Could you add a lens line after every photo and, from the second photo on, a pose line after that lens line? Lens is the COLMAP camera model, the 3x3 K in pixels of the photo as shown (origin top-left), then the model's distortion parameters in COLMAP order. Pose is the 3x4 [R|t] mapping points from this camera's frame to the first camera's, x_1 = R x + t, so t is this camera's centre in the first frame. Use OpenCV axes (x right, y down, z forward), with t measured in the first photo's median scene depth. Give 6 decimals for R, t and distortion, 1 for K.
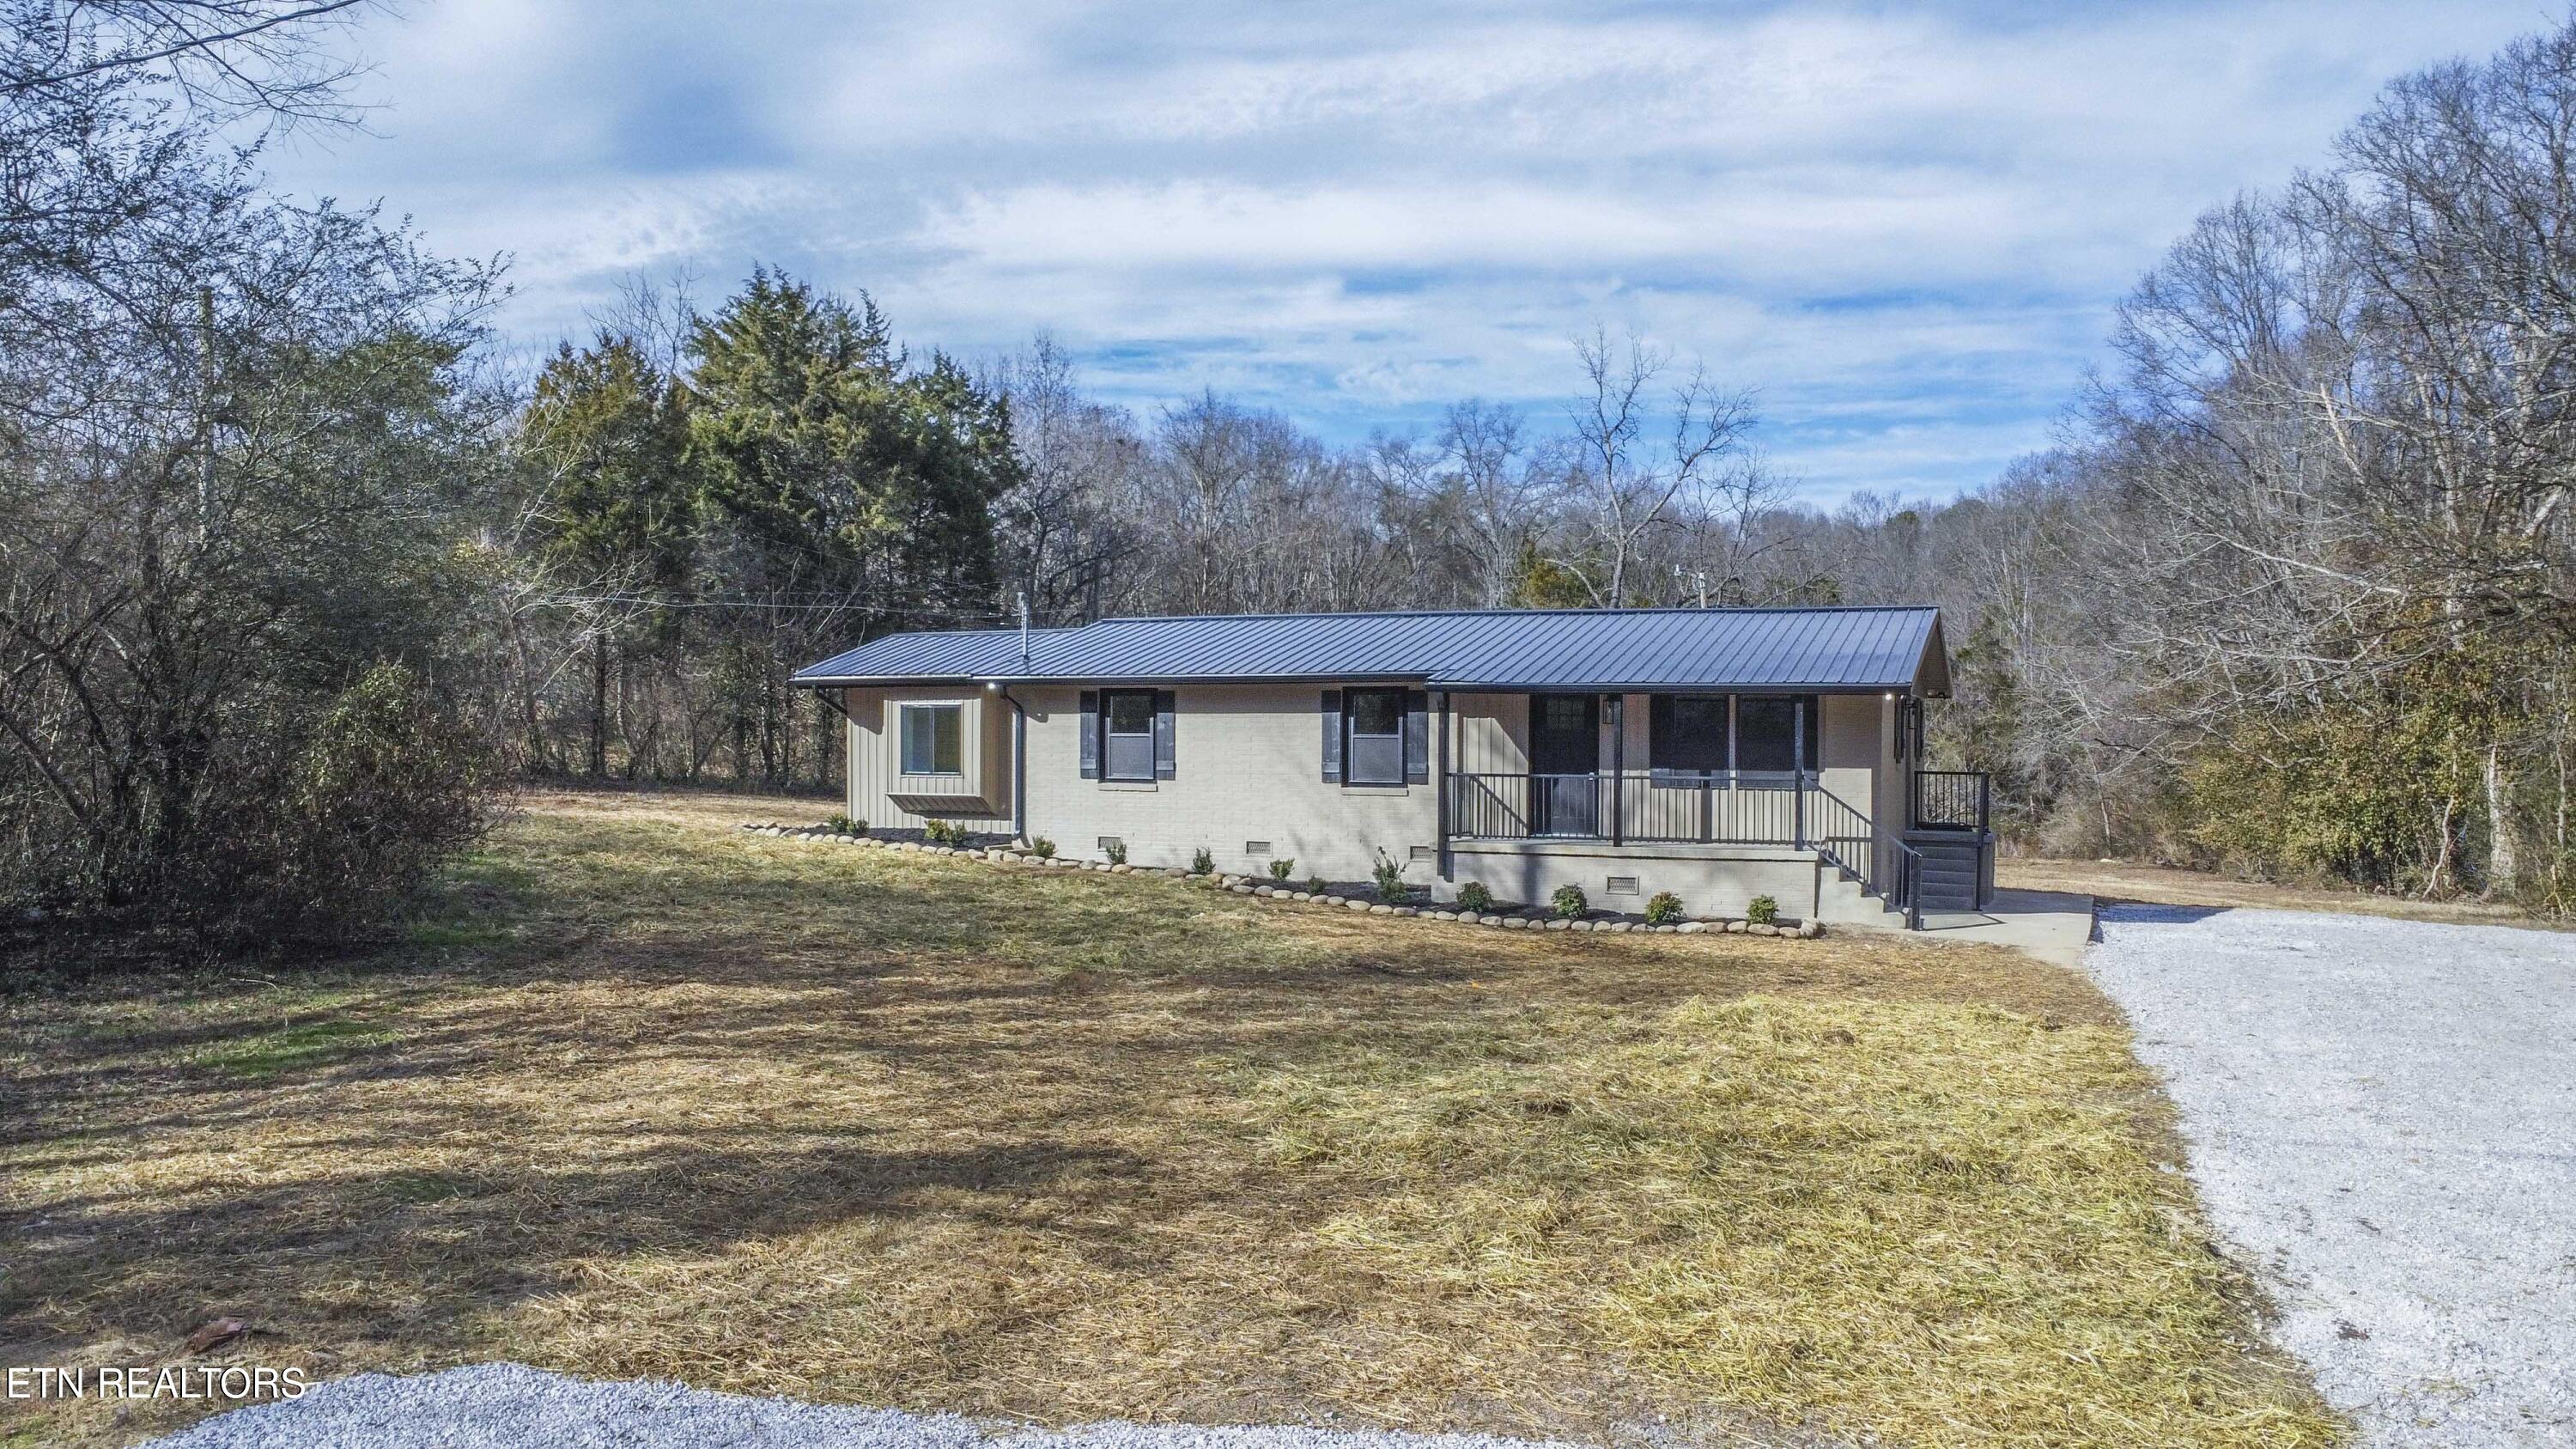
lens RADIAL K [[1797.4, 0, 1288.0], [0, 1797.4, 724.5], [0, 0, 1]] dist [-0.004628, -0.000589]
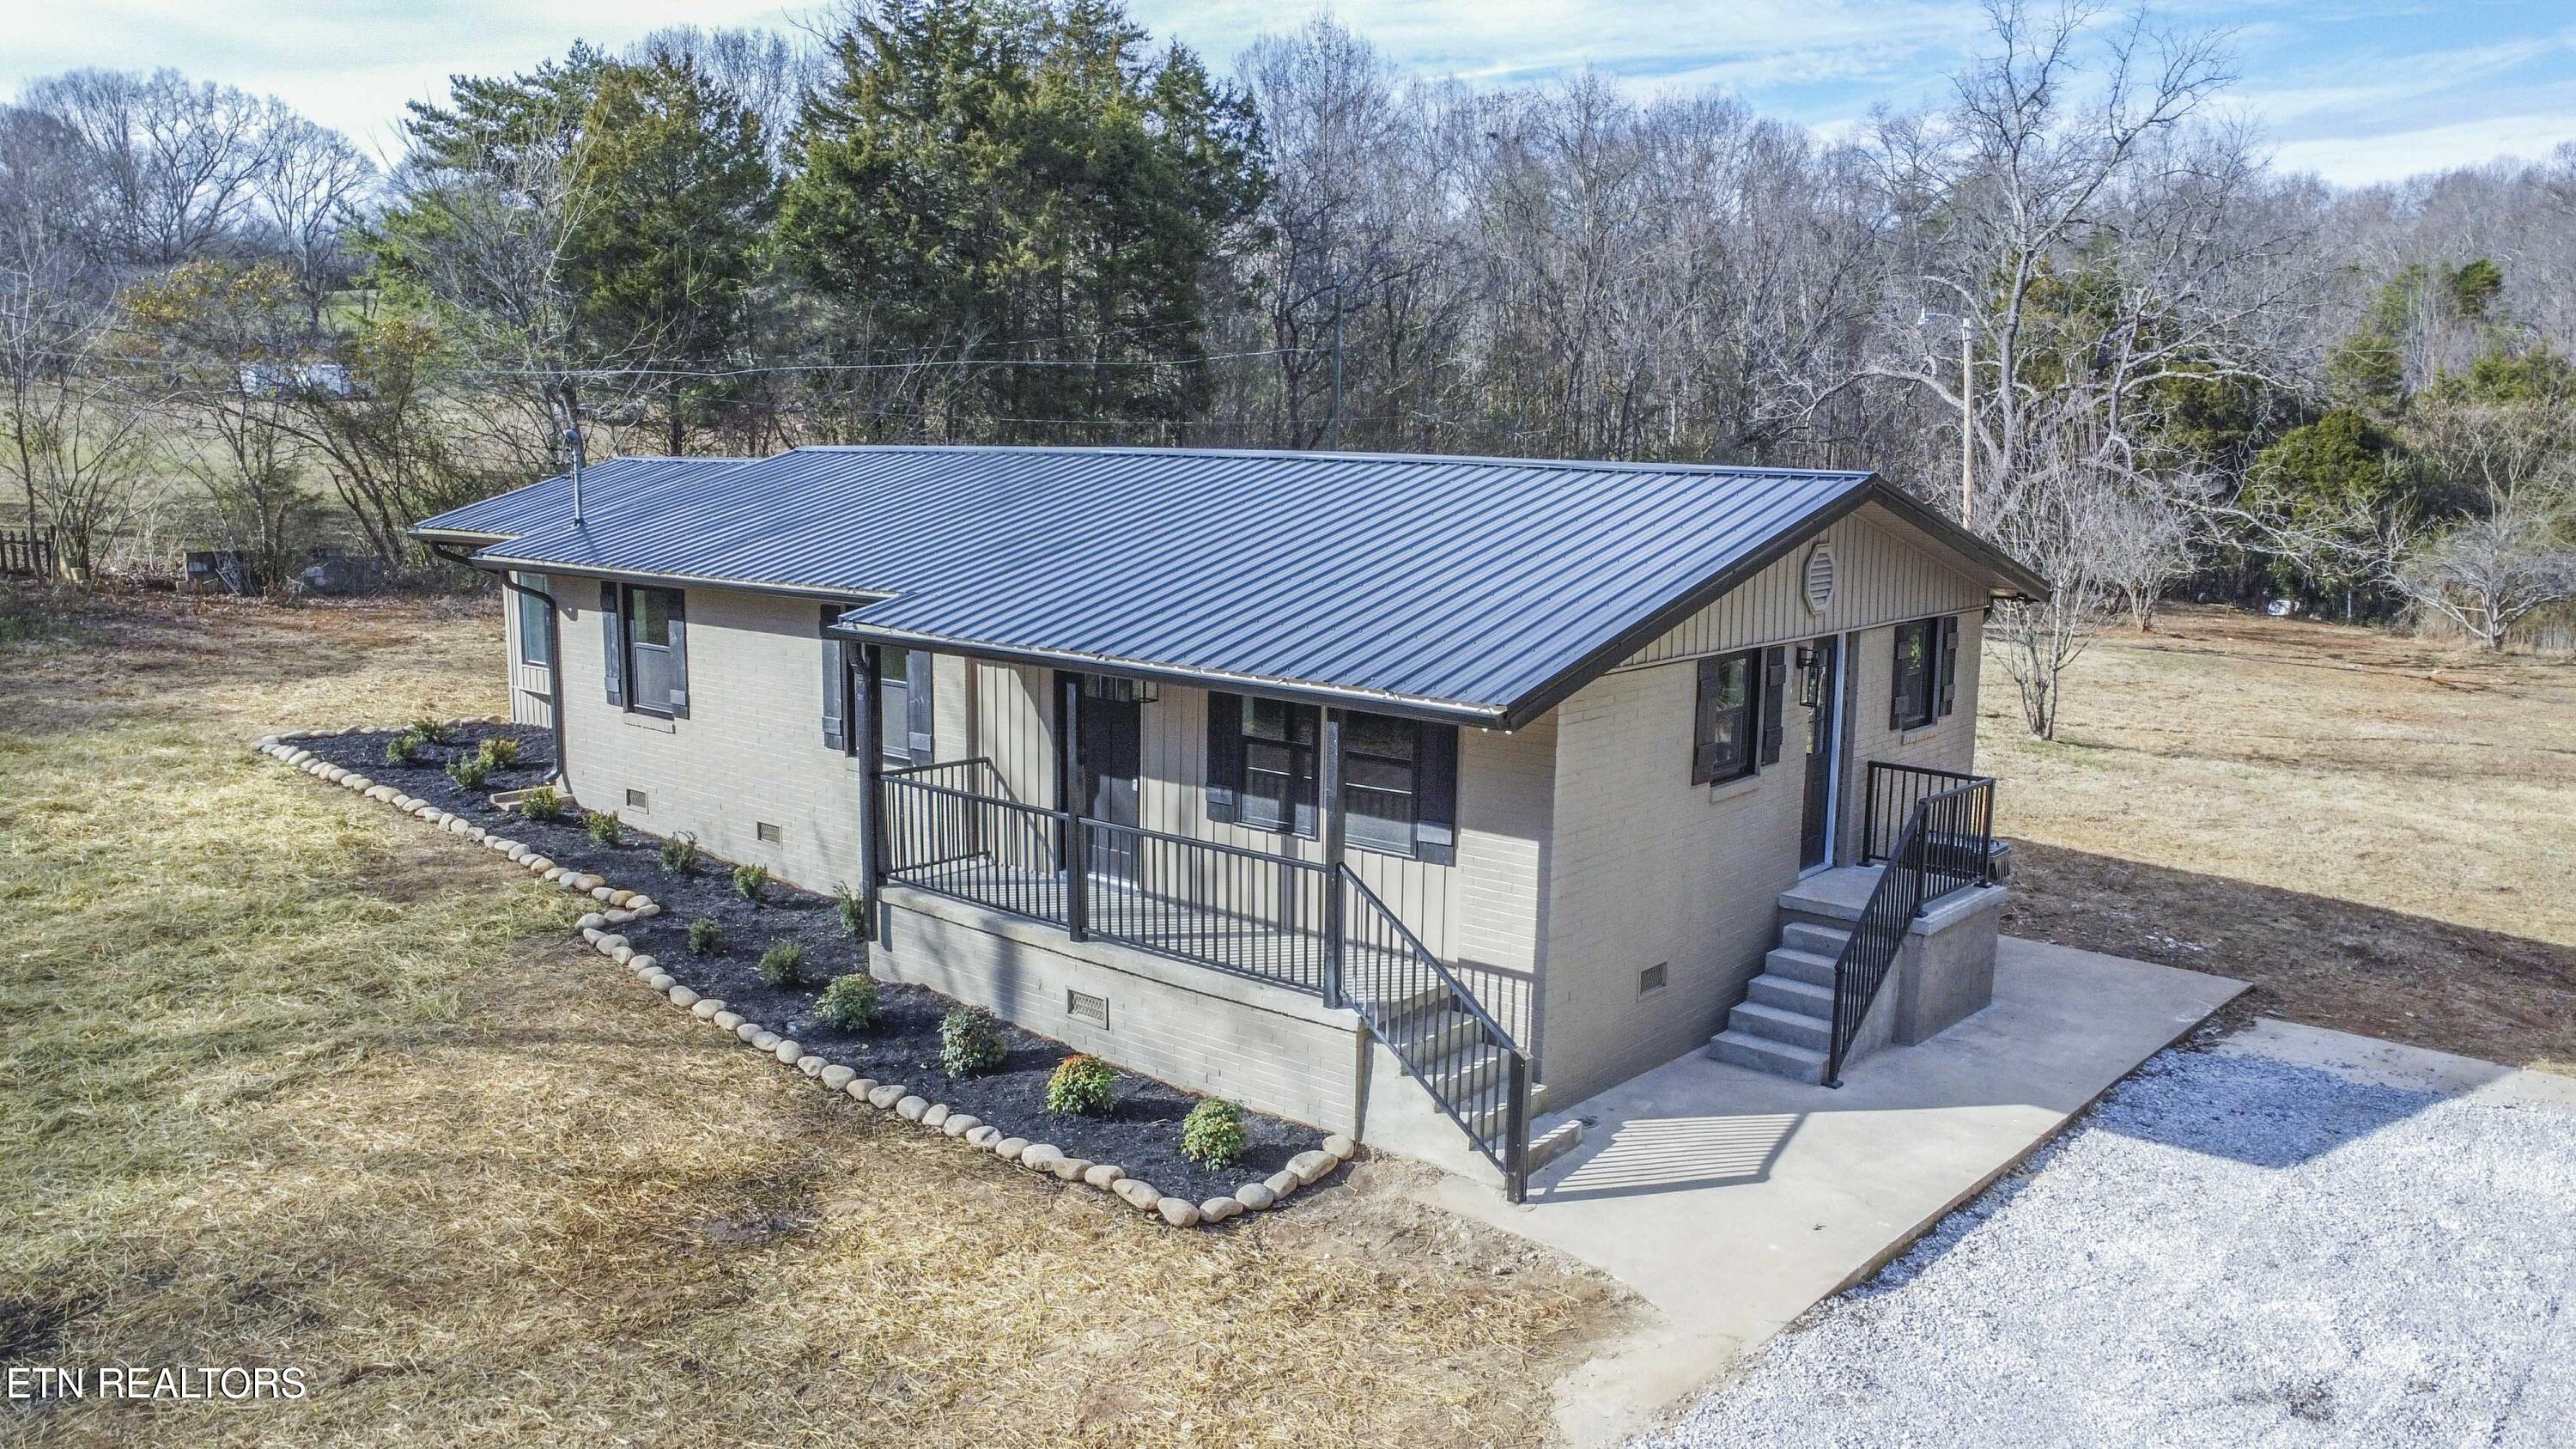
lens RADIAL K [[1797.4, 0, 1288.0], [0, 1797.4, 724.5], [0, 0, 1]] dist [-0.004628, -0.000589]
pose [[0.942383, 0.059465, -0.329208, 0.370733], [-0.003465, 0.985757, 0.168138, -0.081002], [0.334517, -0.157309, 0.929167, 0.450452]]
